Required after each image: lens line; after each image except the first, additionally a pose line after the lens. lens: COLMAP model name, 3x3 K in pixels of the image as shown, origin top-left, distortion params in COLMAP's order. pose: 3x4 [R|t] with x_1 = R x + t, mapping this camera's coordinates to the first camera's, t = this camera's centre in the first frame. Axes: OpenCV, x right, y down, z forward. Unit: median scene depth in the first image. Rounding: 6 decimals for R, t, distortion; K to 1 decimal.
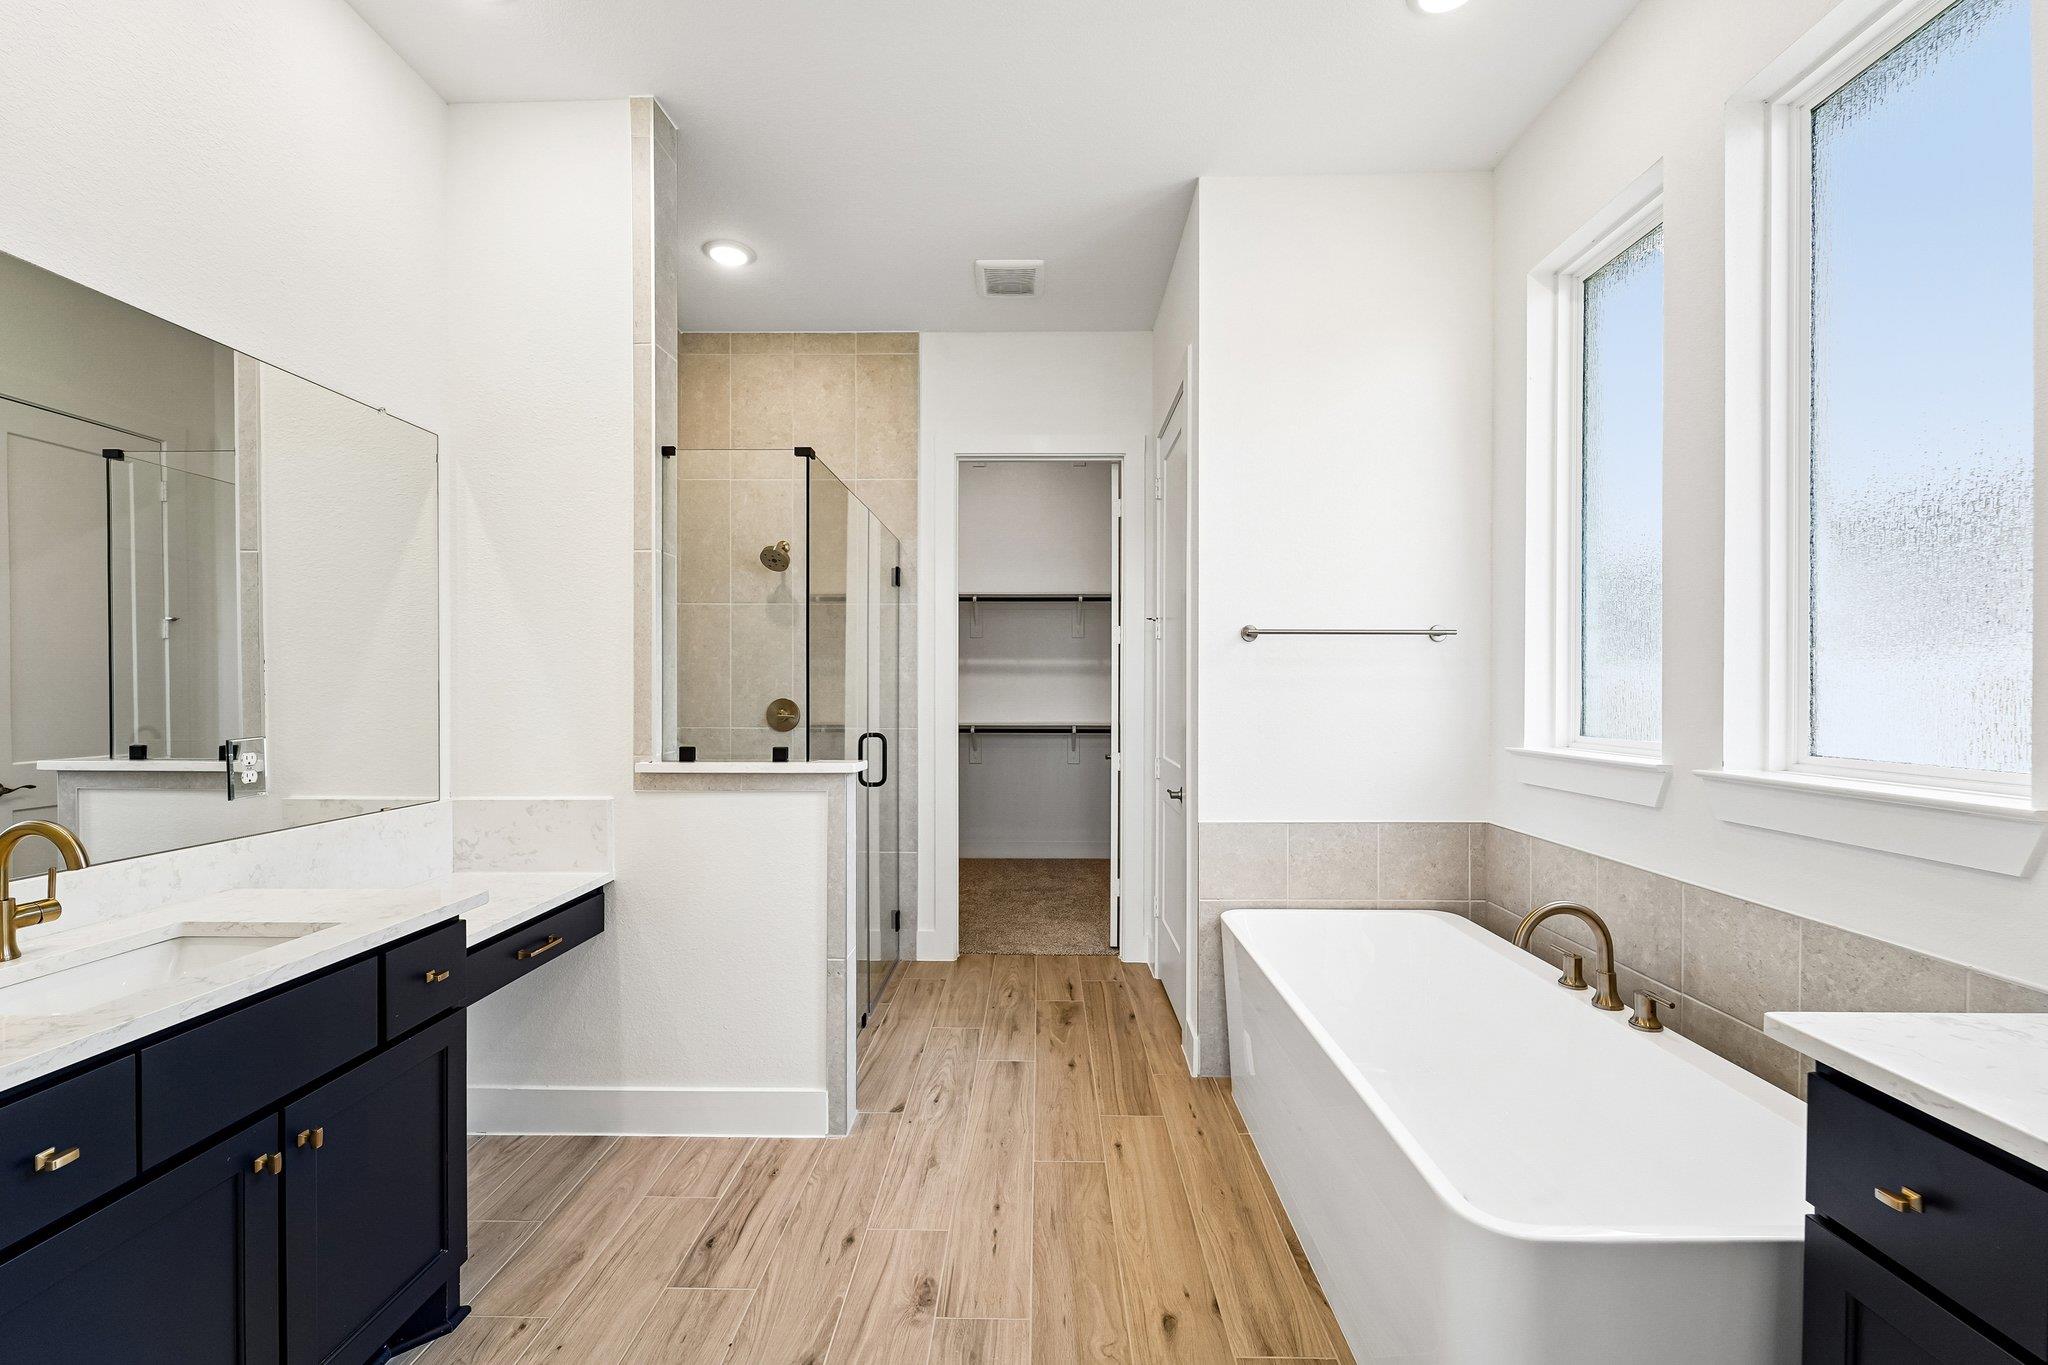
lens RADIAL K [[838.2, 0, 1020.5], [0, 838.2, 692.6], [0, 0, 1]] dist [0.001483, -0.000396]
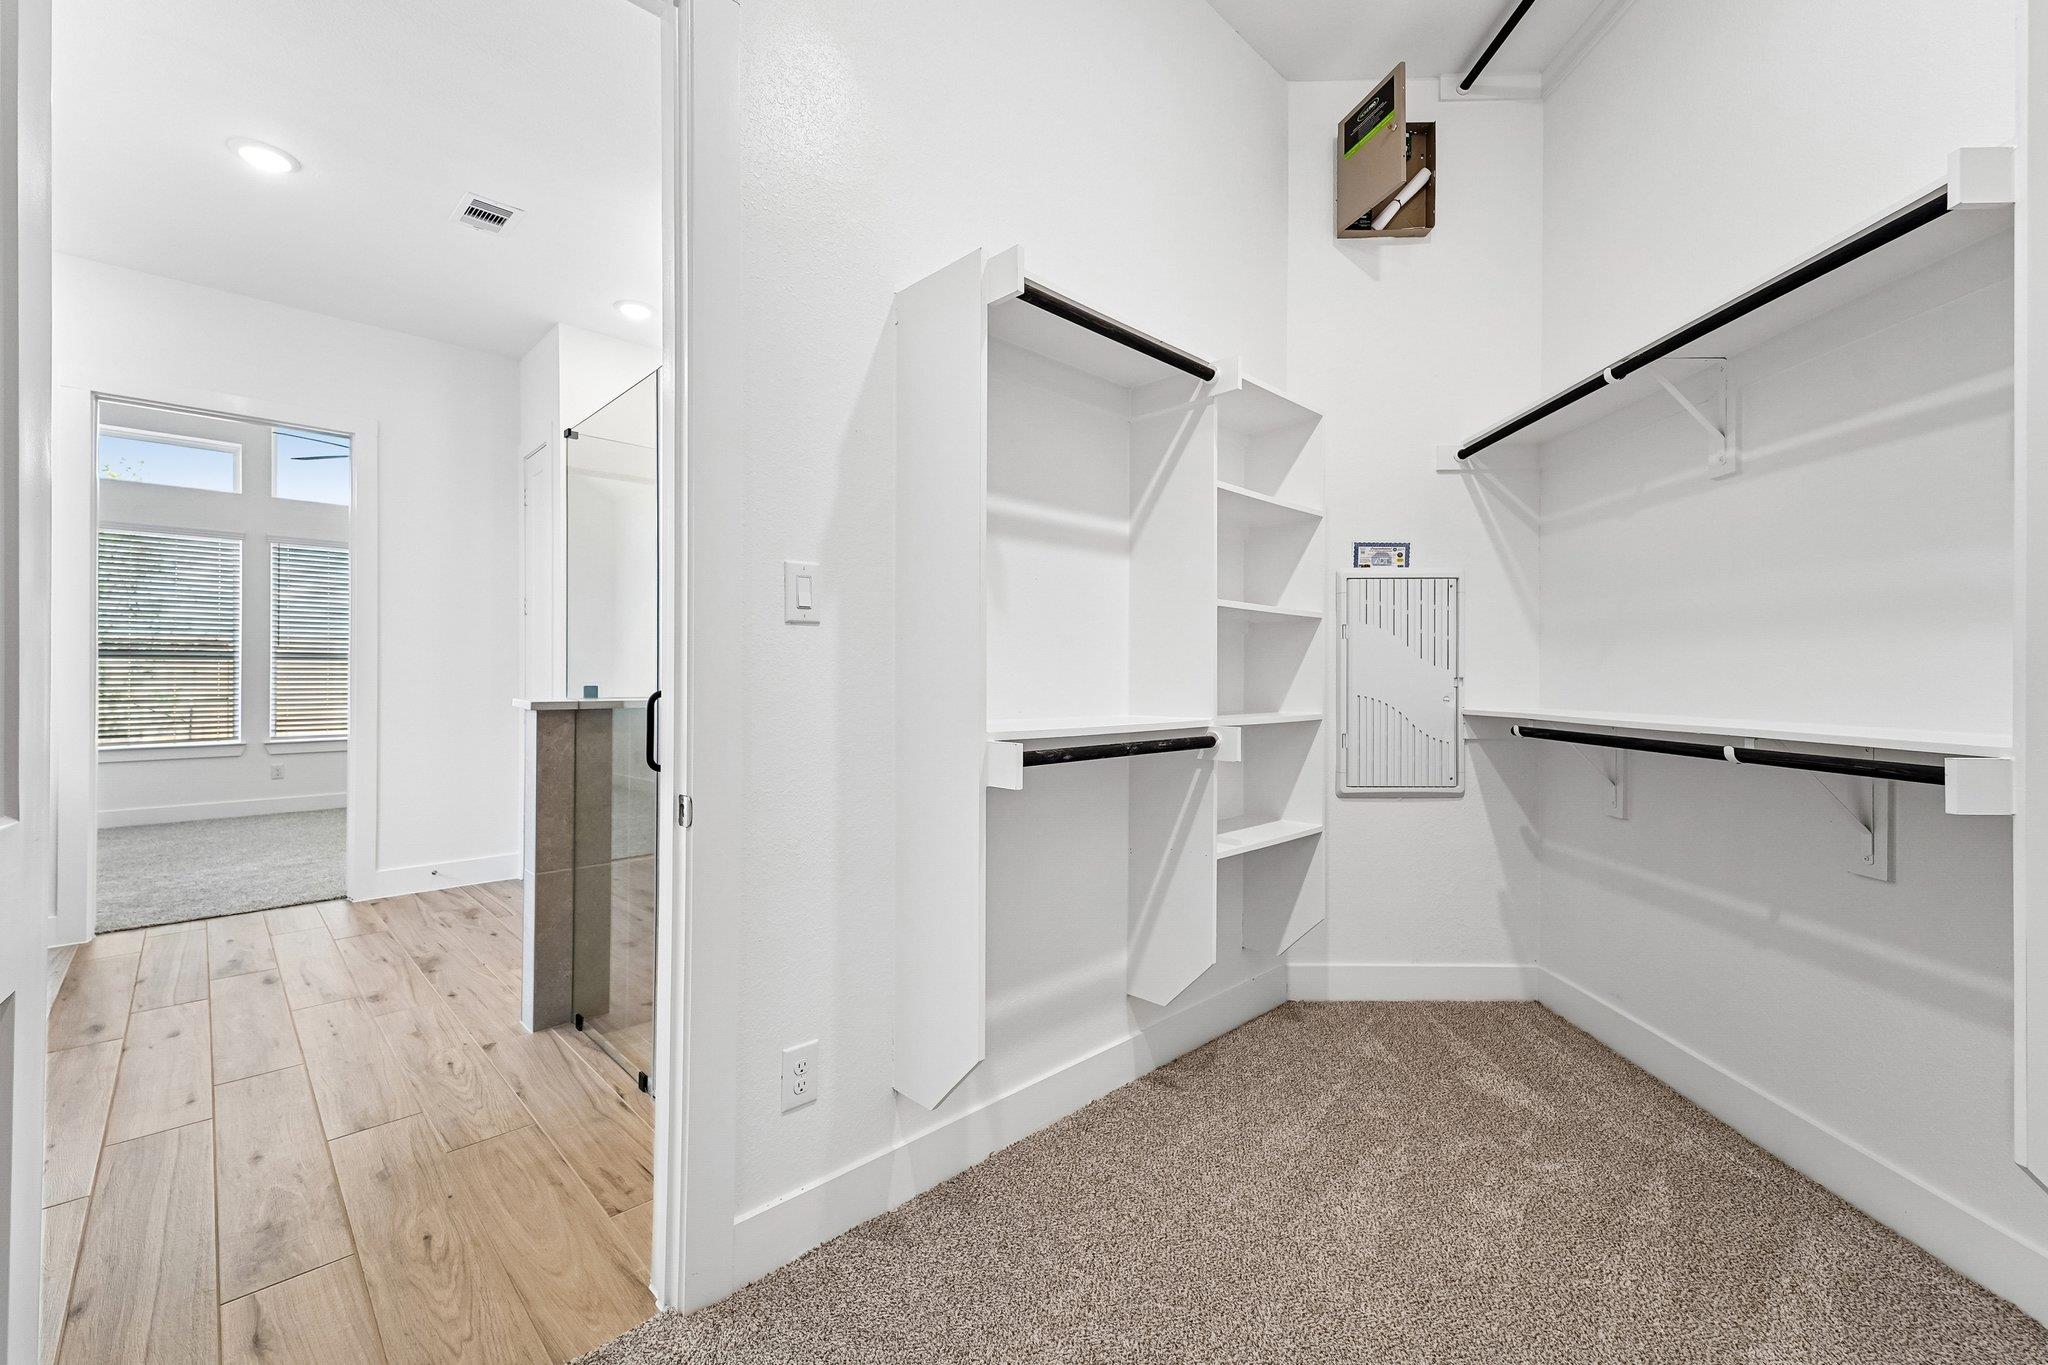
lens RADIAL K [[831.8, 0, 1025.6], [0, 831.8, 678.0], [0, 0, 1]] dist [0.000383, -0.000048]
pose [[-0.693364, -0.004907, -0.720570, 0.123823], [-0.005577, 0.999983, -0.001444, 0.045047], [0.720566, 0.003018, -0.693380, 2.033742]]
